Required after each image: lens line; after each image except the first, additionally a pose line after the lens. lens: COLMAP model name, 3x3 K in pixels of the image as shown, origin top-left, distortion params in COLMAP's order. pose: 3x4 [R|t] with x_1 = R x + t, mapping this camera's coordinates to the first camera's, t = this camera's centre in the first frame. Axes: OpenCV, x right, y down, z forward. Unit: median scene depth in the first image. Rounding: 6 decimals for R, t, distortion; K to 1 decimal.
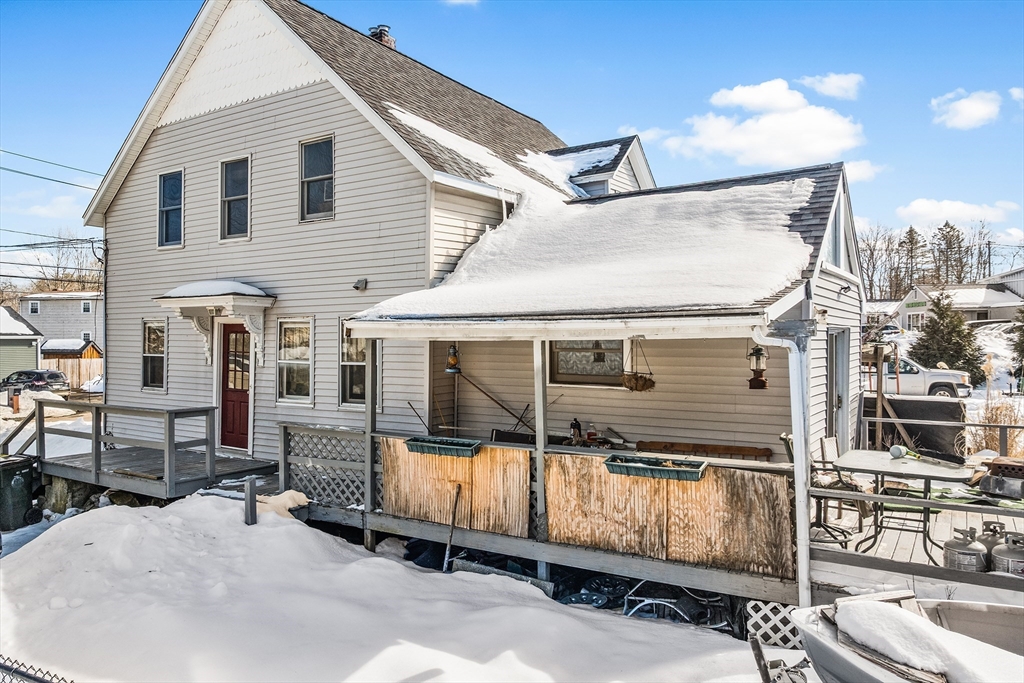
lens RADIAL K [[741.0, 0, 508.5], [0, 741.0, 338.4], [0, 0, 1]] dist [-0.027830, -0.005251]
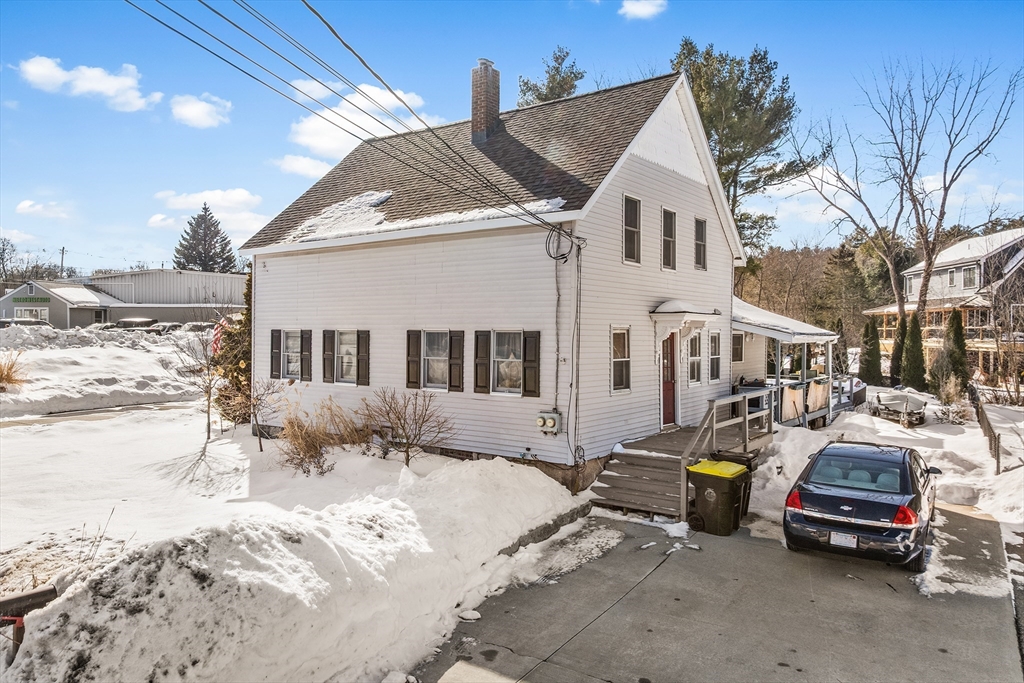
lens RADIAL K [[741.0, 0, 508.5], [0, 741.0, 338.4], [0, 0, 1]] dist [-0.027830, -0.005251]
pose [[0.073358, -0.010926, 0.997246, -1.975660], [-0.010965, 0.999871, 0.011761, -0.024687], [-0.997245, -0.011798, 0.073229, 1.355408]]
